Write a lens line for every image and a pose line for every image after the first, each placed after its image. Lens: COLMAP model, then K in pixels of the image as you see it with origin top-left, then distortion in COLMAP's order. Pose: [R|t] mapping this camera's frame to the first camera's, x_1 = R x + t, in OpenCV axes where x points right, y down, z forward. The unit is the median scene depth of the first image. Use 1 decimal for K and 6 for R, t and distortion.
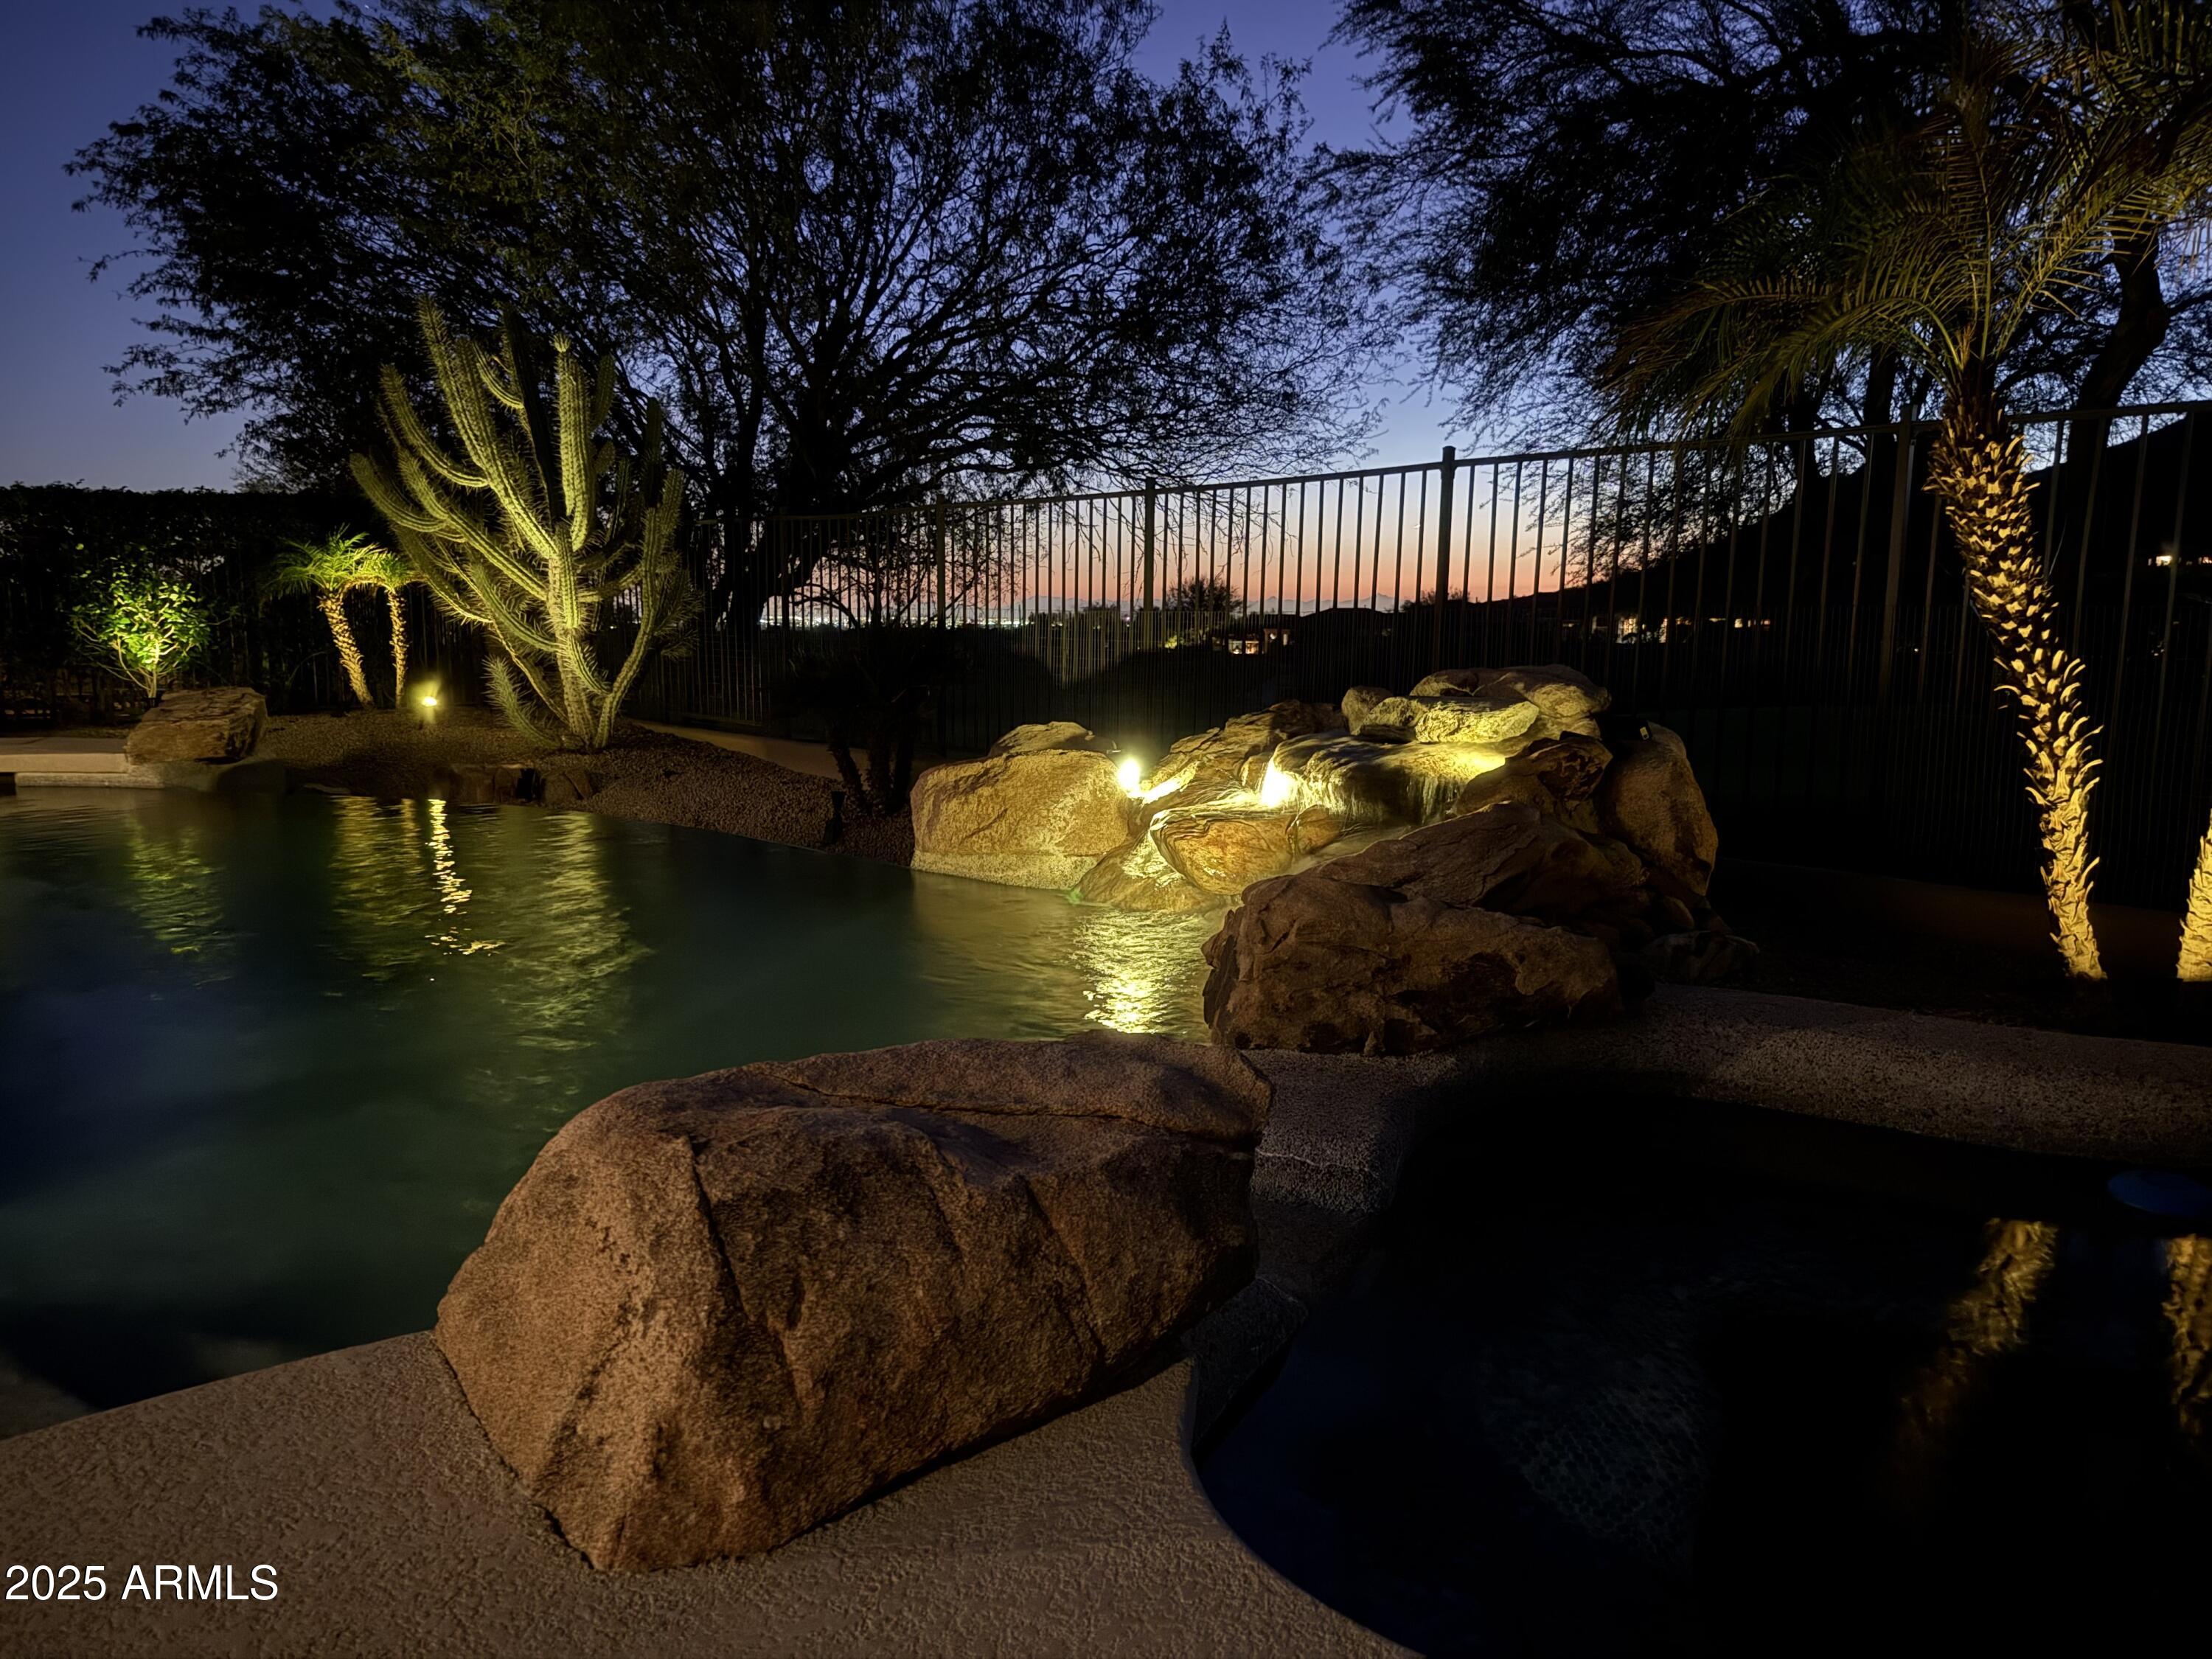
lens RADIAL K [[1630.1, 0, 1106.0], [0, 1630.1, 829.5], [0, 0, 1]] dist [0.079485, -0.198774]
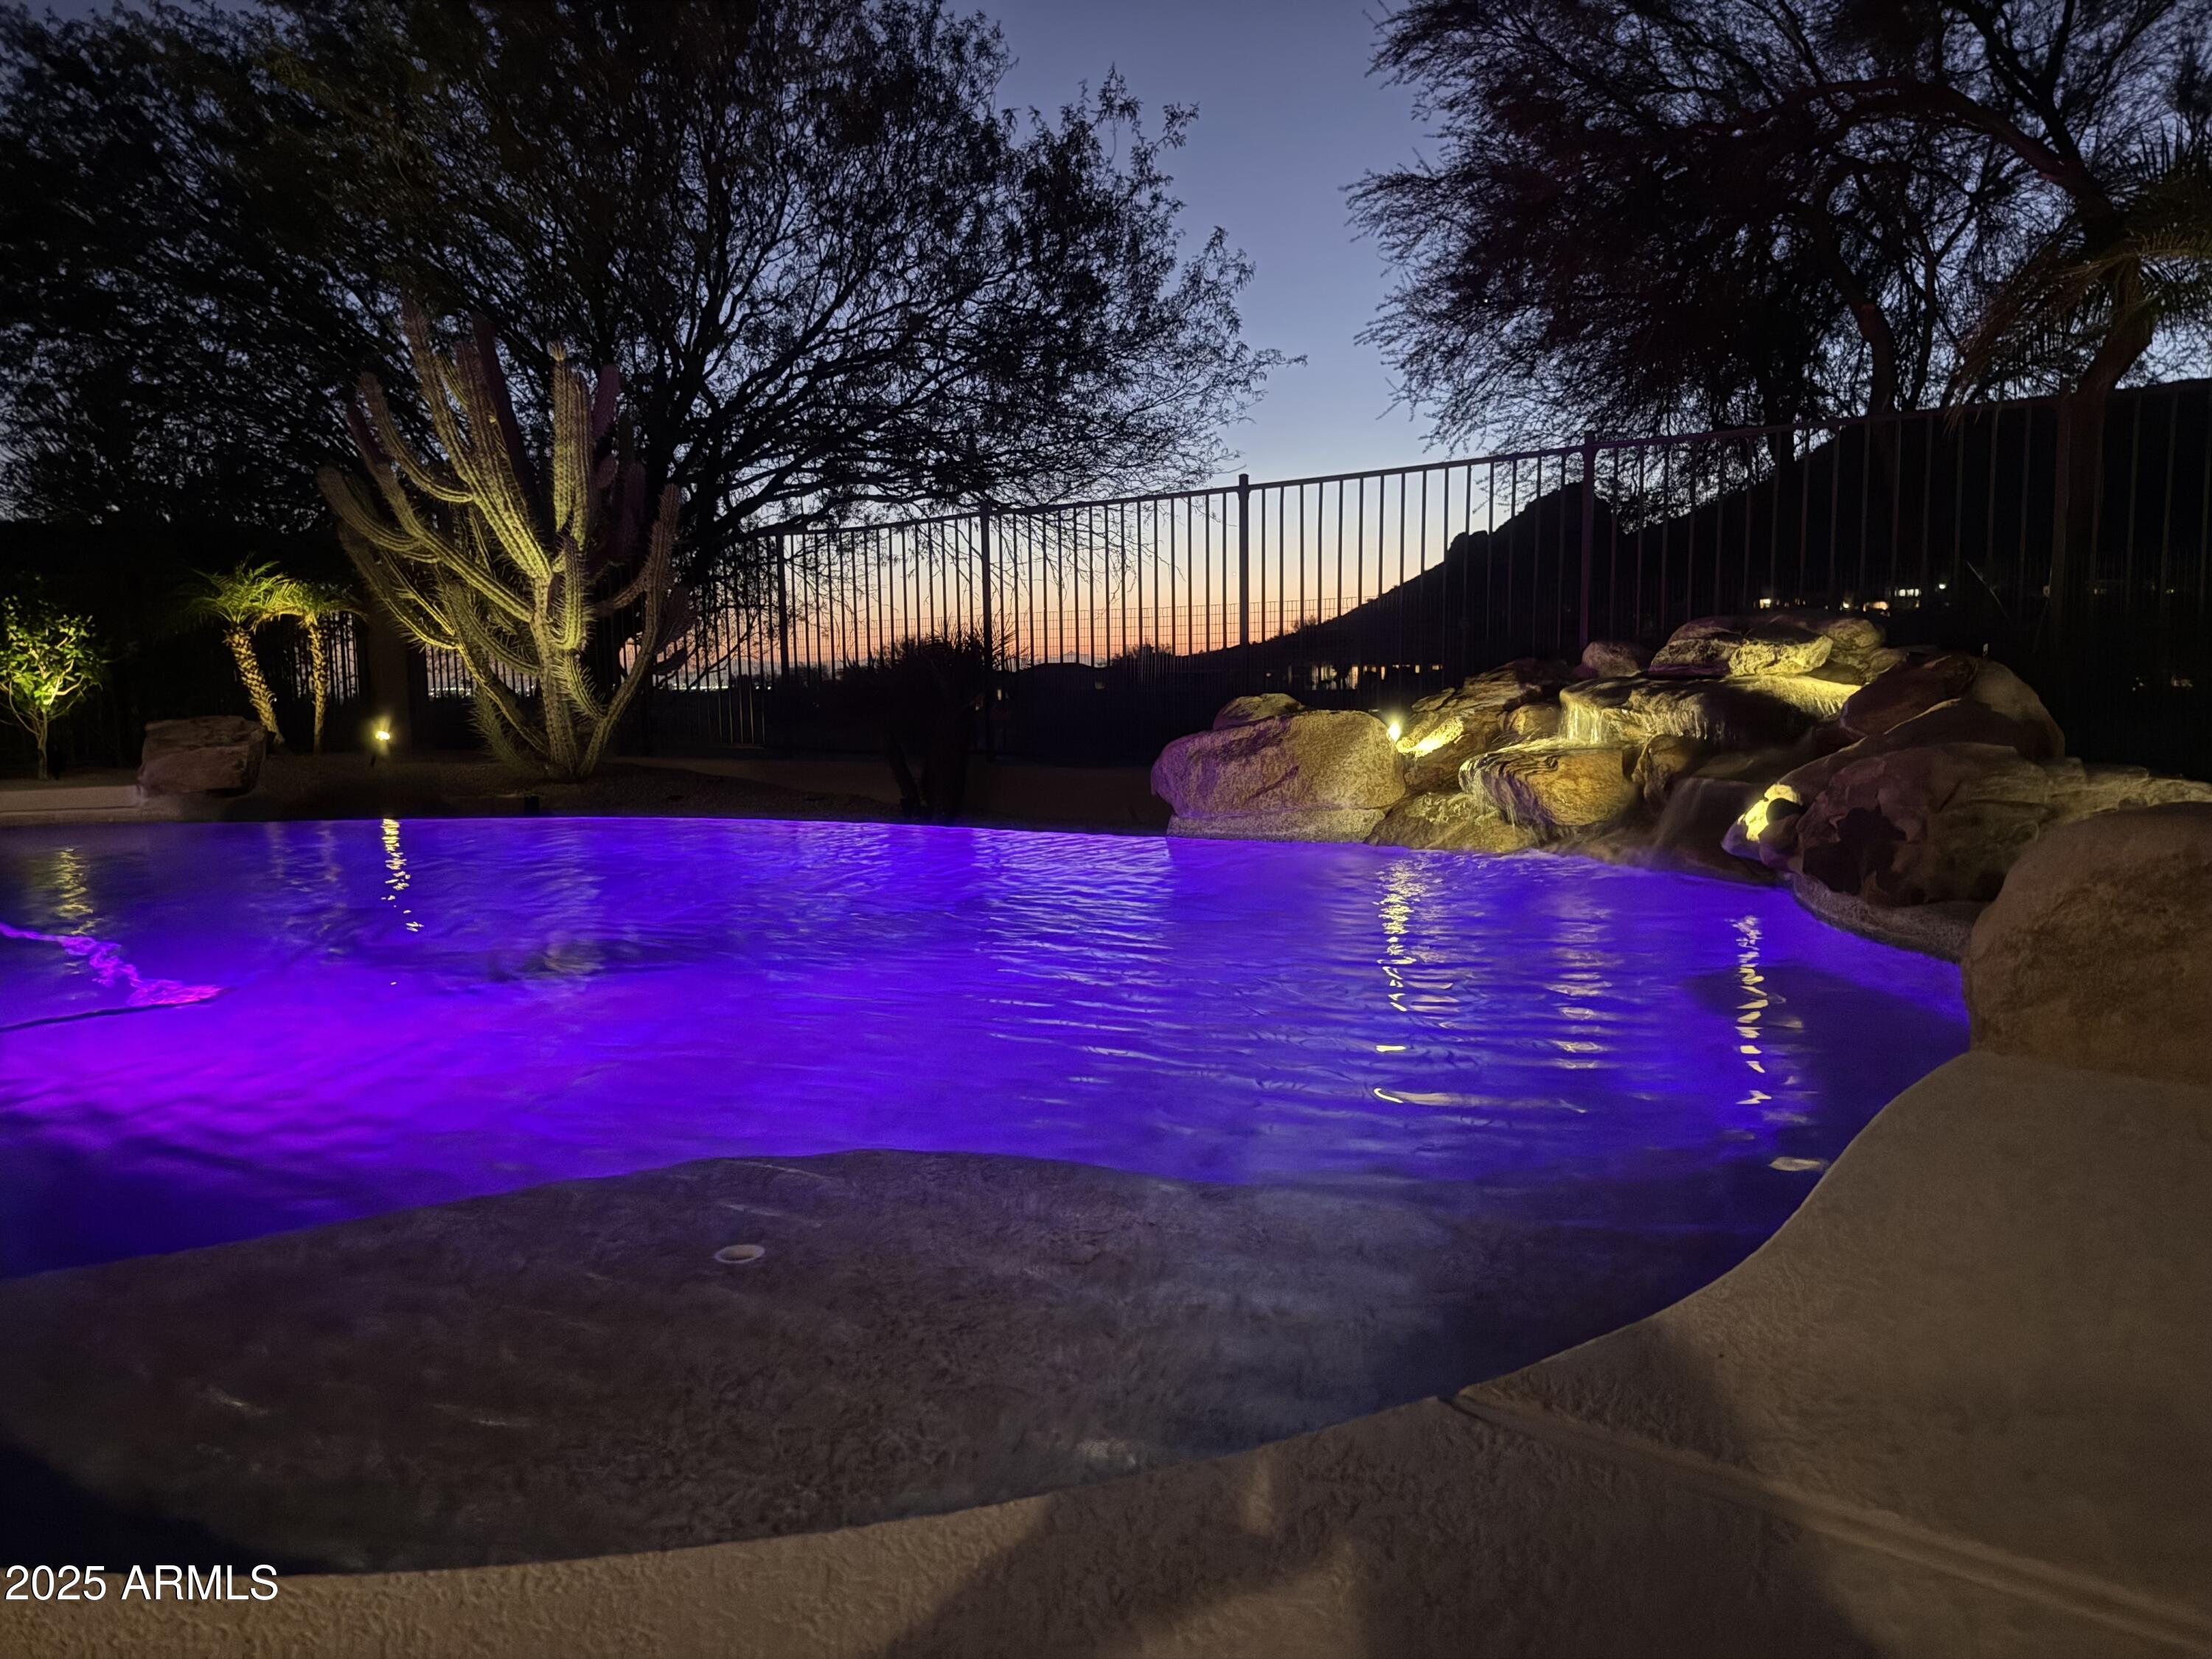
lens RADIAL K [[1624.8, 0, 1145.9], [0, 1624.8, 827.0], [0, 0, 1]] dist [0.053990, -0.112615]
pose [[0.979124, -0.045853, 0.198023, -0.190423], [0.052905, 0.998135, -0.030466, 0.027475], [-0.196256, 0.040306, 0.979724, 0.008024]]
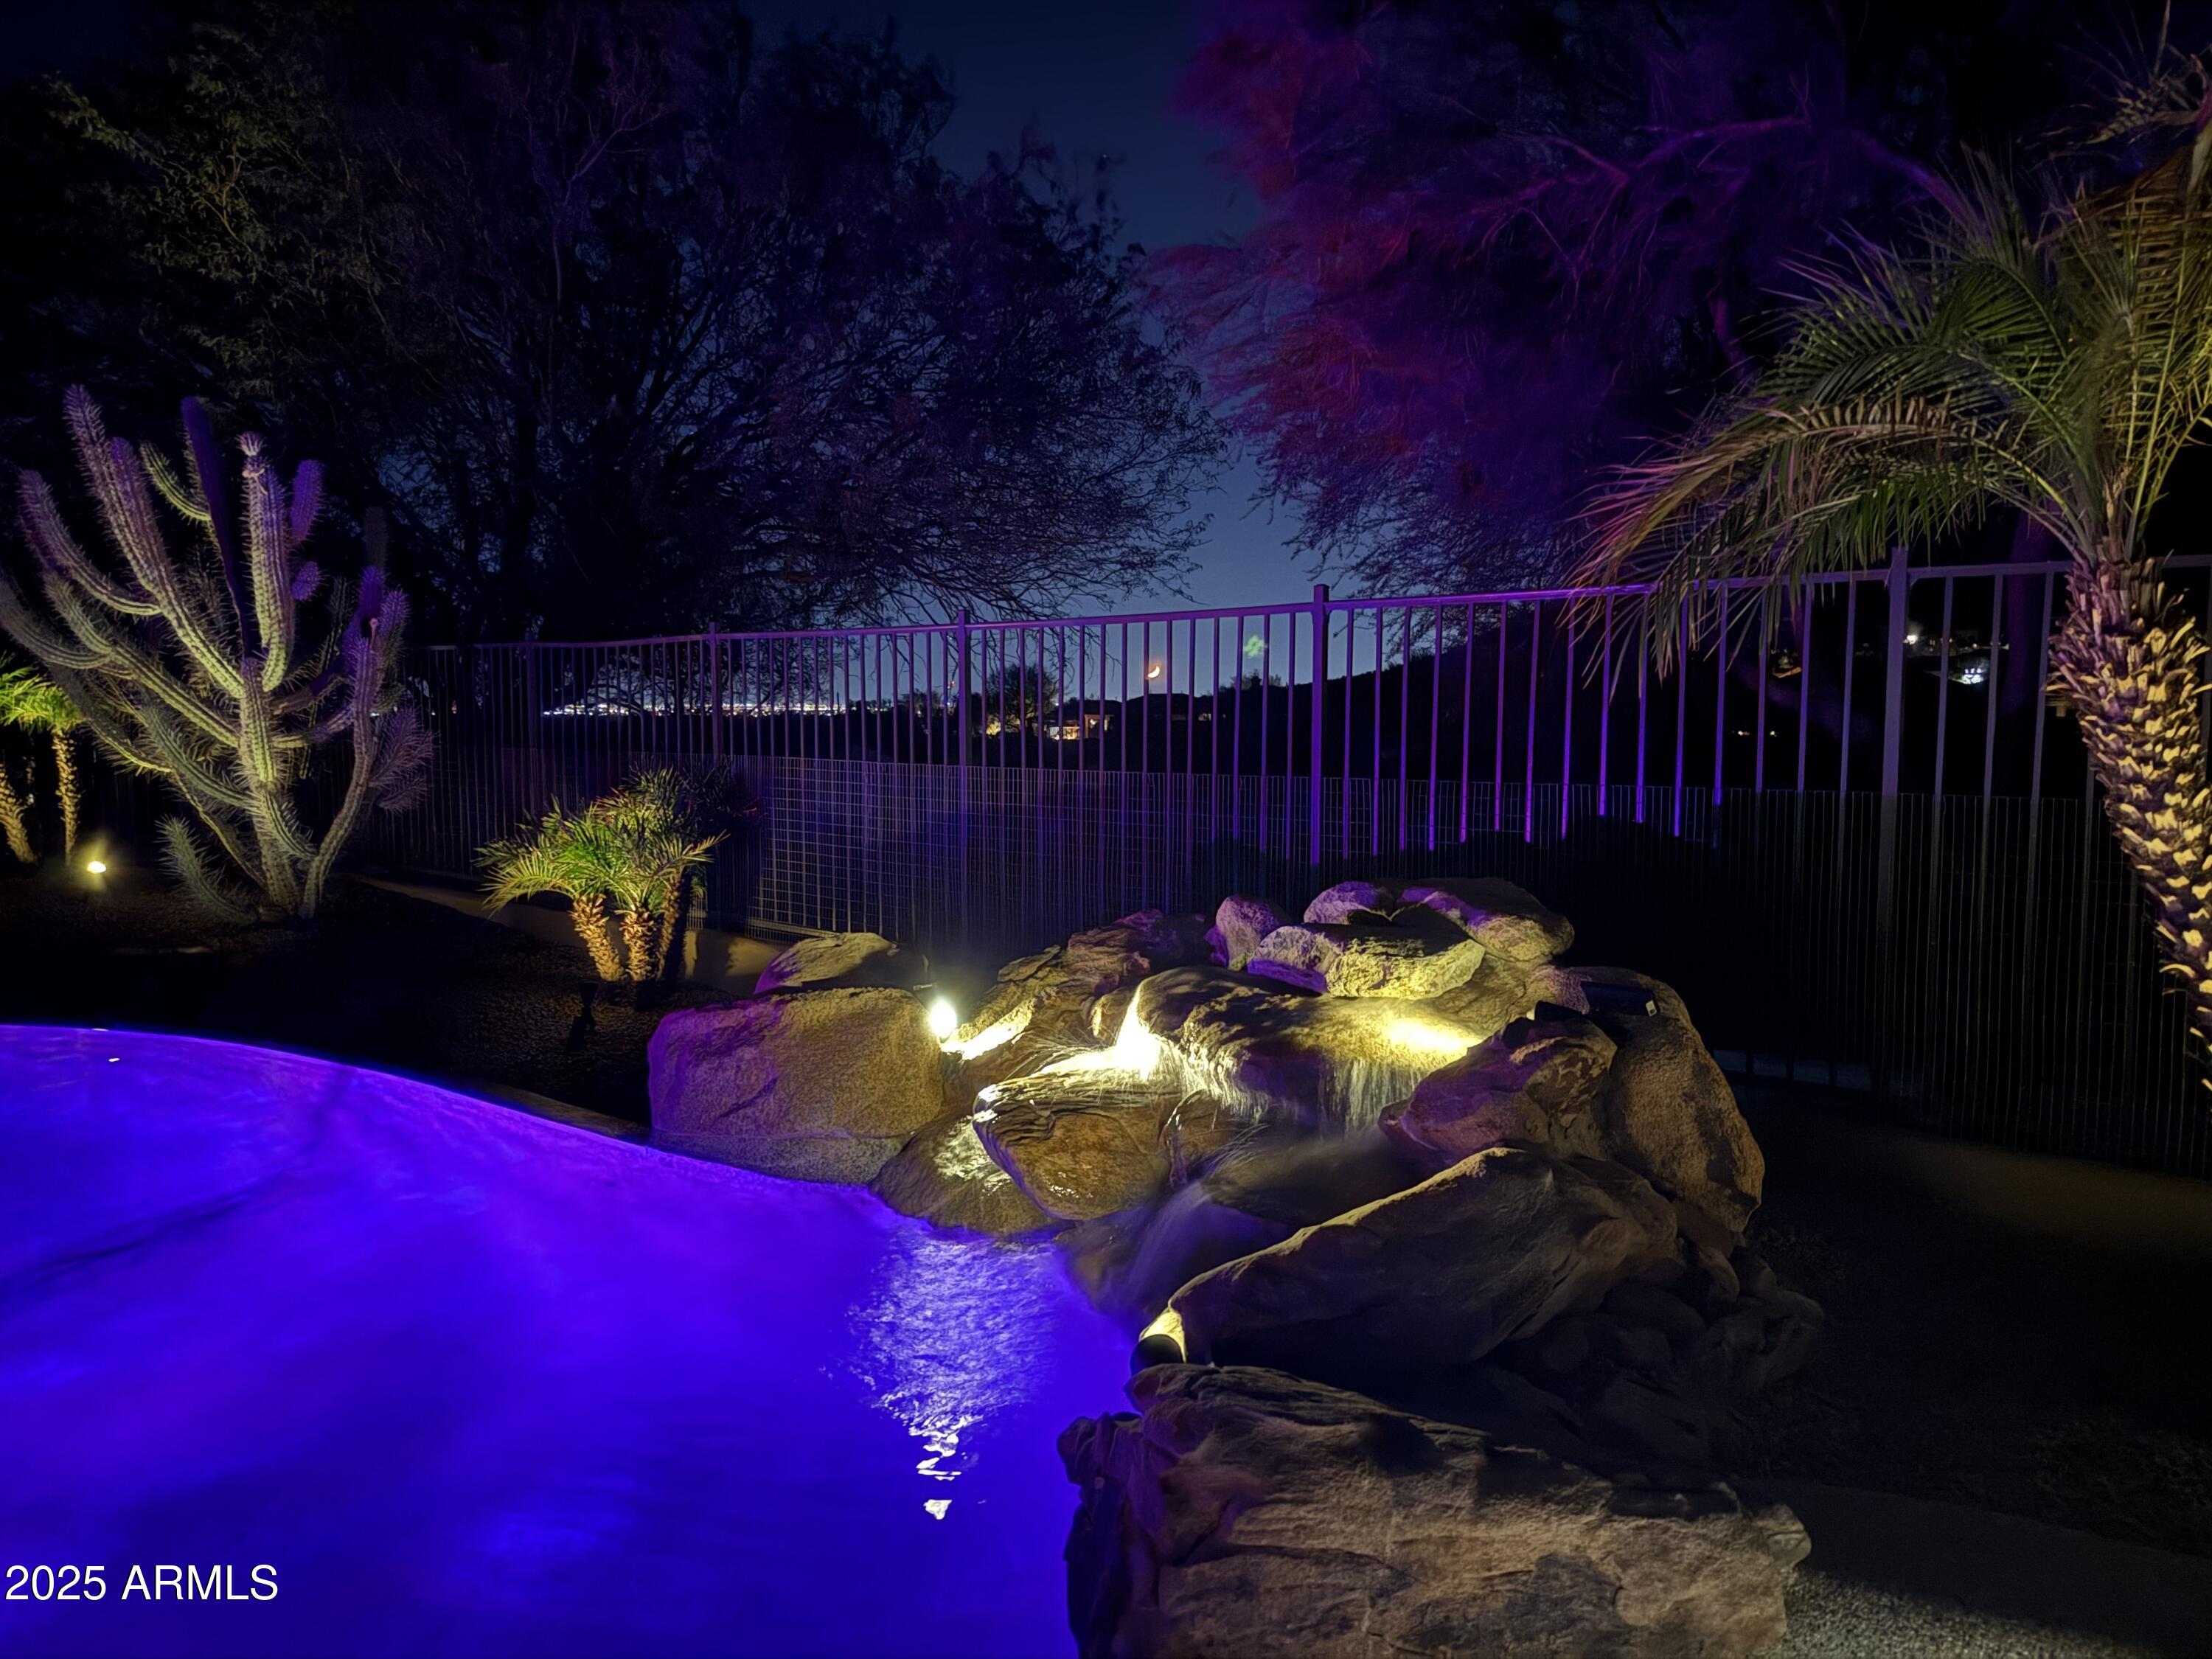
lens RADIAL K [[1624.8, 0, 1145.9], [0, 1624.8, 827.0], [0, 0, 1]] dist [0.053990, -0.112615]
pose [[0.990874, -0.020902, 0.133161, 0.004563], [0.028169, 0.998201, -0.052925, -0.043673], [-0.131816, 0.056193, 0.989680, 0.125843]]
